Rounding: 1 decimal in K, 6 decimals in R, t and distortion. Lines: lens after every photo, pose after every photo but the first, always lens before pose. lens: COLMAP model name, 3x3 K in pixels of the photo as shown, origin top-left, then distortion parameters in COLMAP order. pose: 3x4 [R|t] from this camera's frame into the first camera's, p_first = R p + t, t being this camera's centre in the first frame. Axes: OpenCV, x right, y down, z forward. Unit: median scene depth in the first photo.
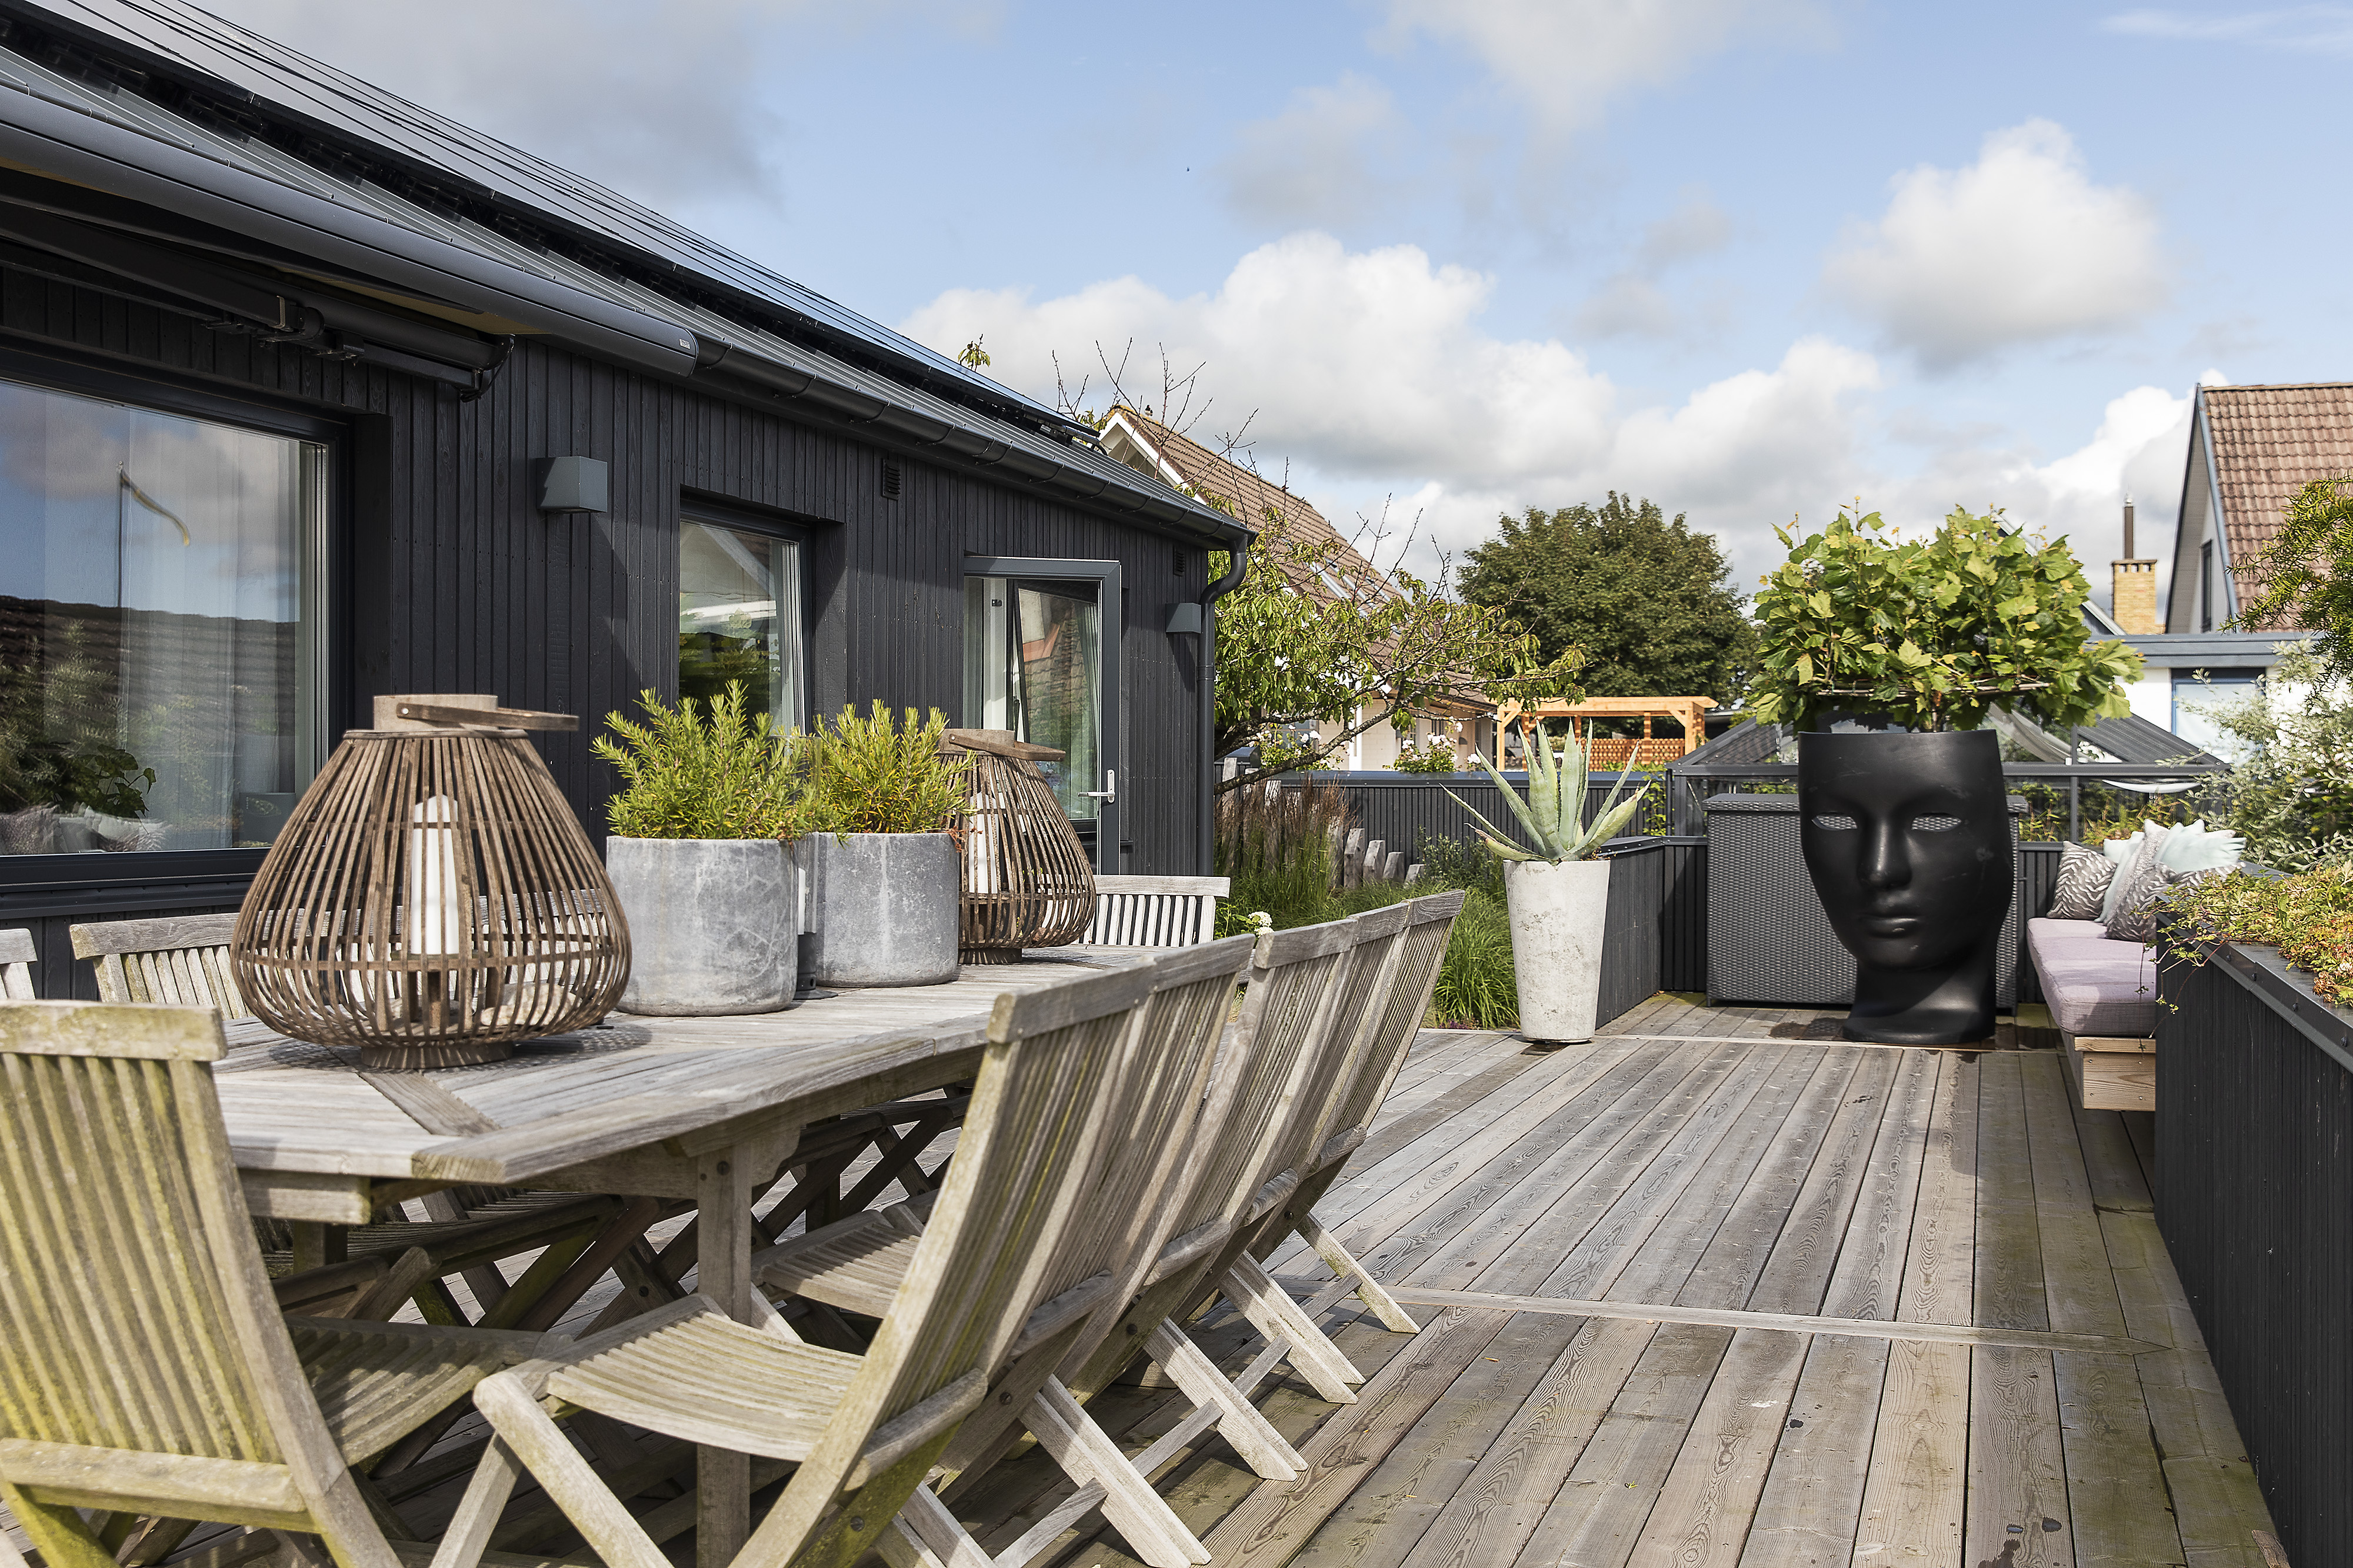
lens RADIAL K [[2460.8, 0, 1179.8], [0, 2460.8, 810.3], [0, 0, 1]] dist [0.011693, -0.001340]
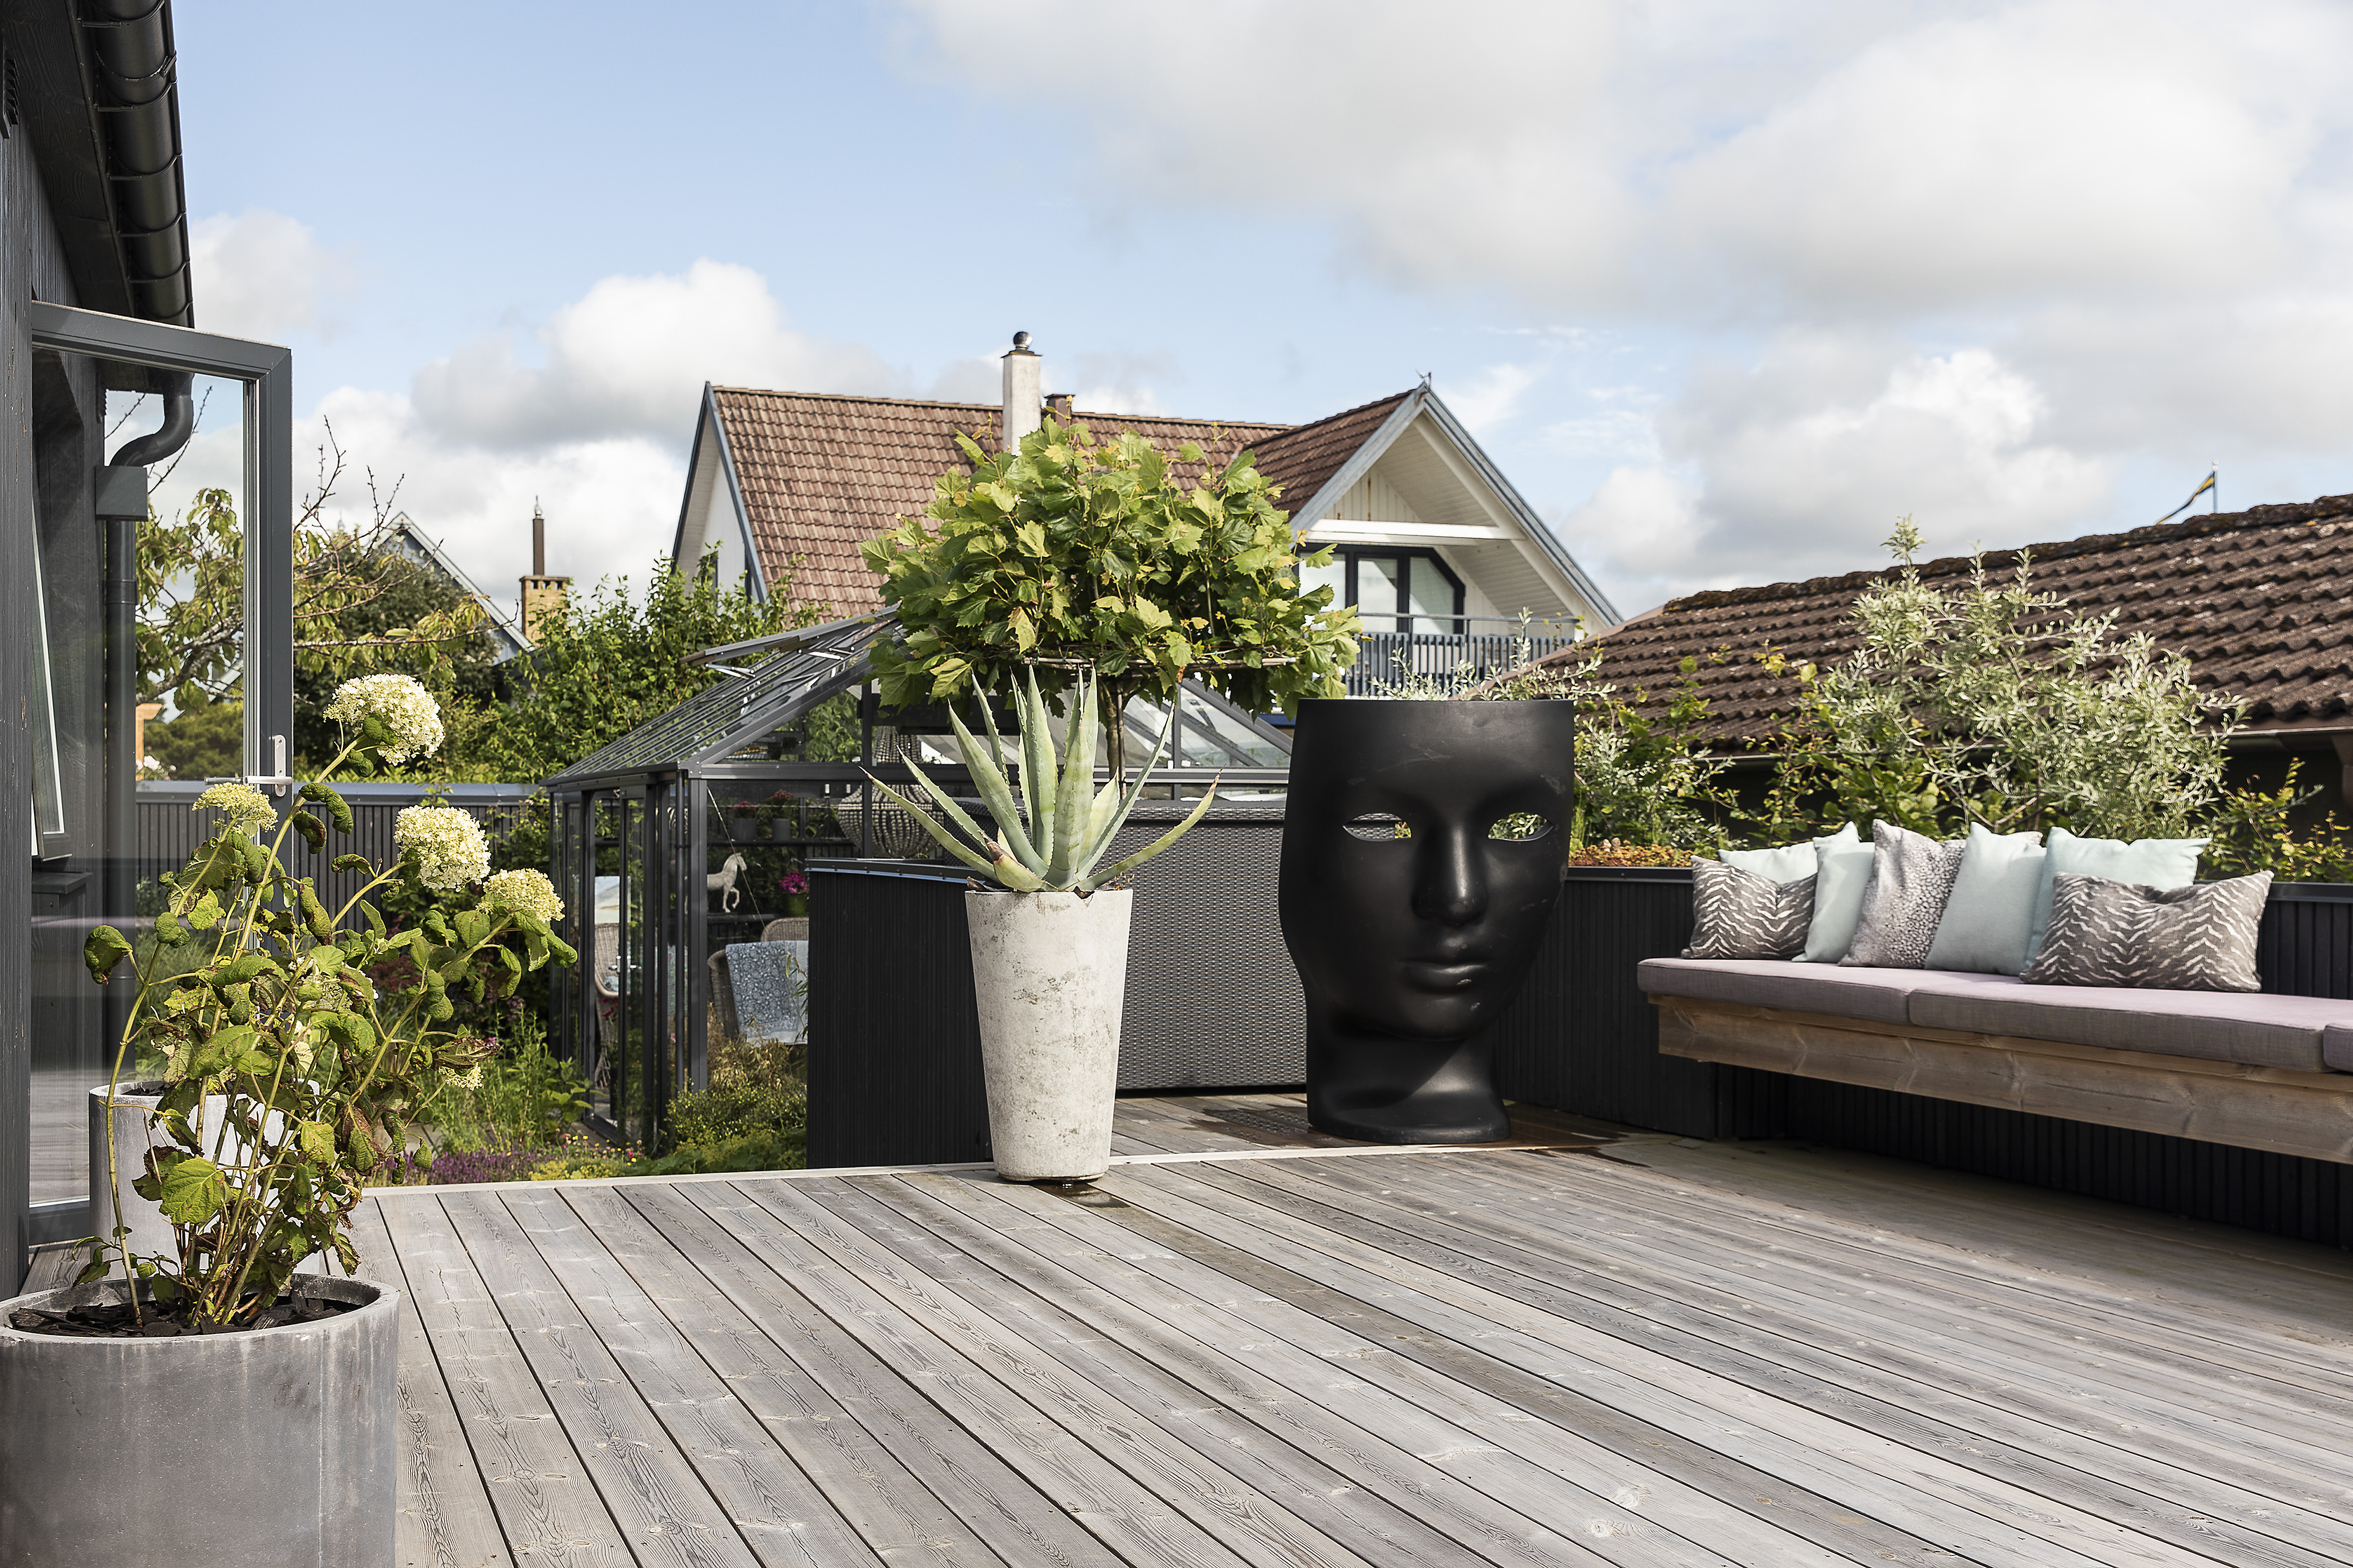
lens RADIAL K [[2640.9, 0, 1175.0], [0, 2640.9, 868.1], [0, 0, 1]] dist [-0.001503, -0.001658]
pose [[0.790720, -0.009995, 0.612096, -0.059275], [0.006206, 0.999946, 0.008311, 0.002318], [-0.612147, -0.002773, 0.790739, 0.113104]]
